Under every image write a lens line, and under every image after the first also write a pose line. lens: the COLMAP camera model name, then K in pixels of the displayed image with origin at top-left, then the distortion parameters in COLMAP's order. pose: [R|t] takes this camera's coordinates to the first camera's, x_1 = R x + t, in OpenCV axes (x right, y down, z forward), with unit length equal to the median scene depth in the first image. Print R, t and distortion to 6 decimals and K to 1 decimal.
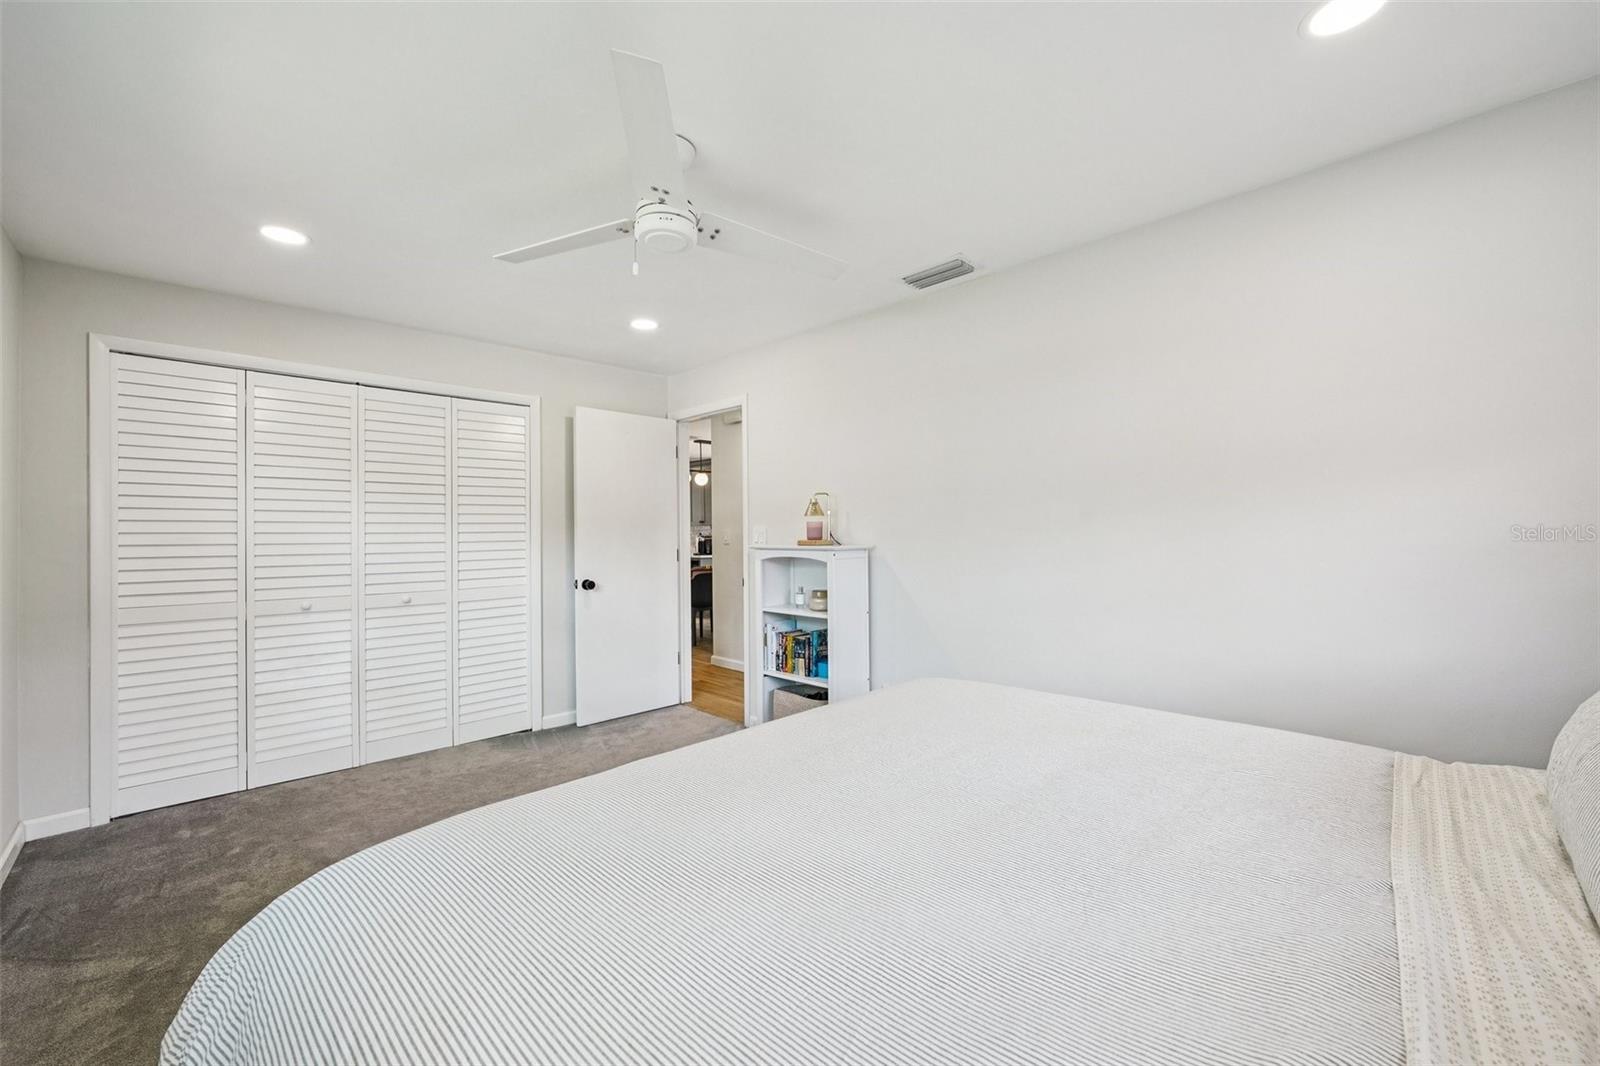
lens RADIAL K [[672.8, 0, 798.7], [0, 672.8, 540.0], [0, 0, 1]] dist [-0.000761, 0.000044]
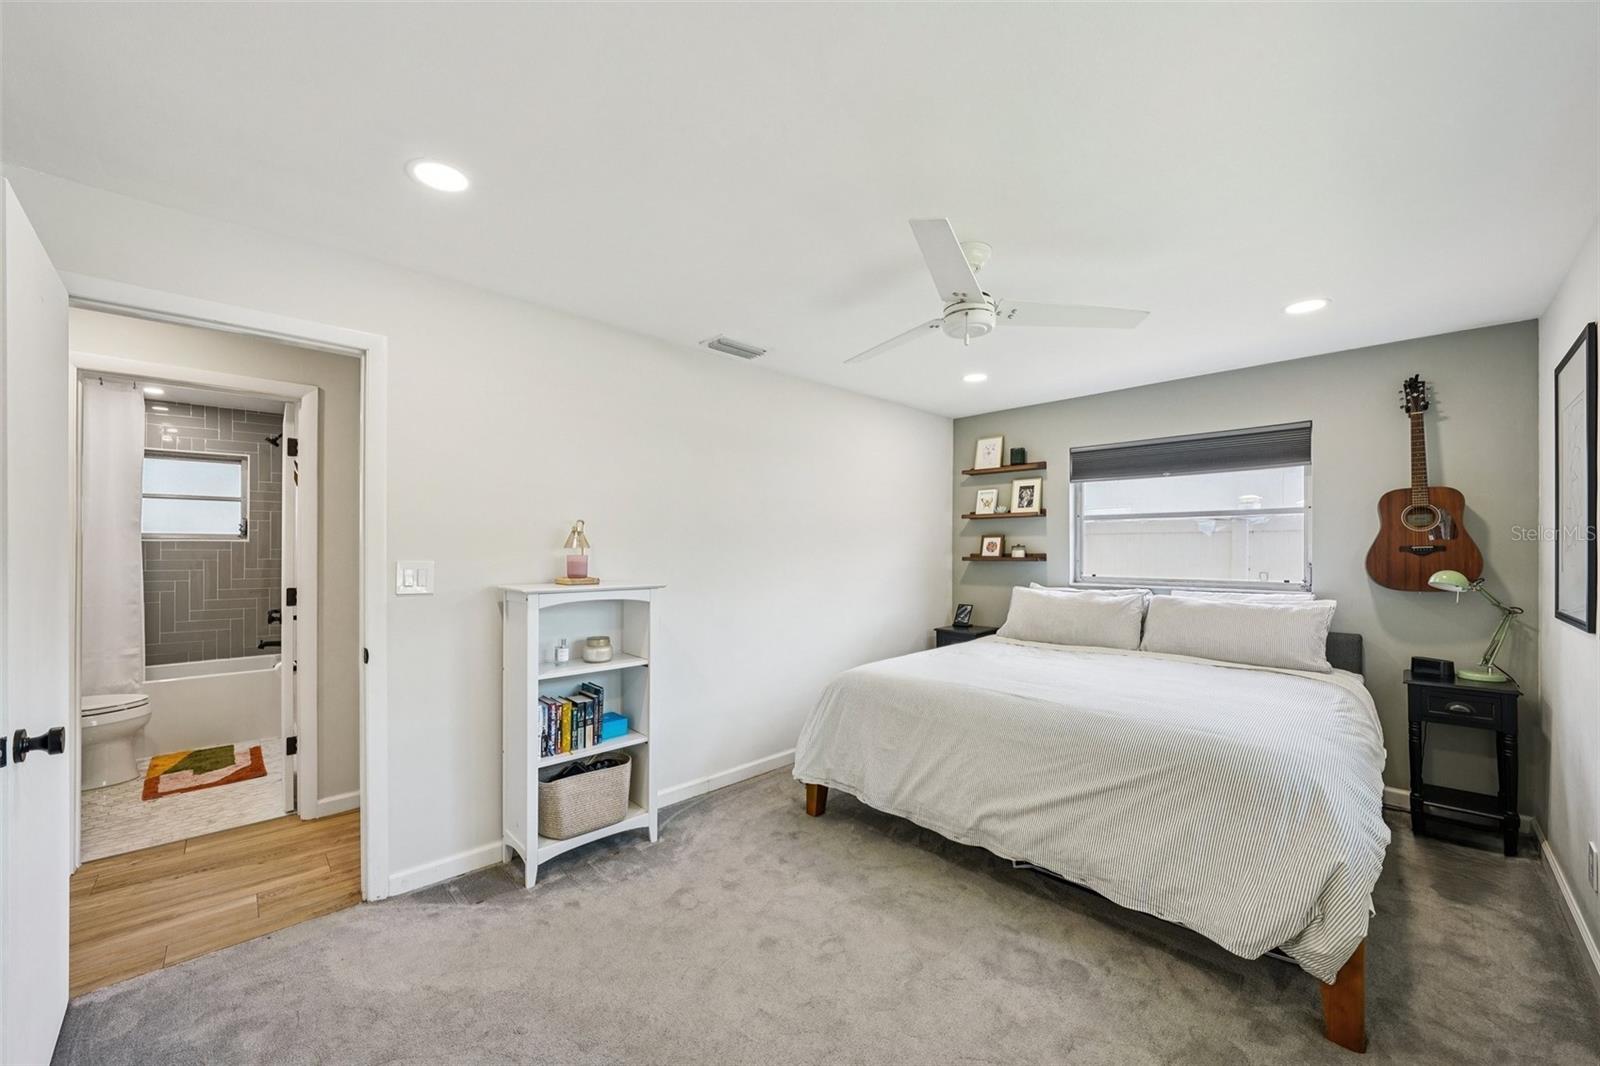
lens RADIAL K [[598.9, 0, 798.3], [0, 598.9, 548.4], [0, 0, 1]] dist [0.000484, 0.000040]
pose [[0.014247, 0.007270, 0.999872, -0.696627], [0.003466, 0.999967, -0.007320, -0.028868], [-0.999893, 0.003570, 0.014221, 0.725097]]
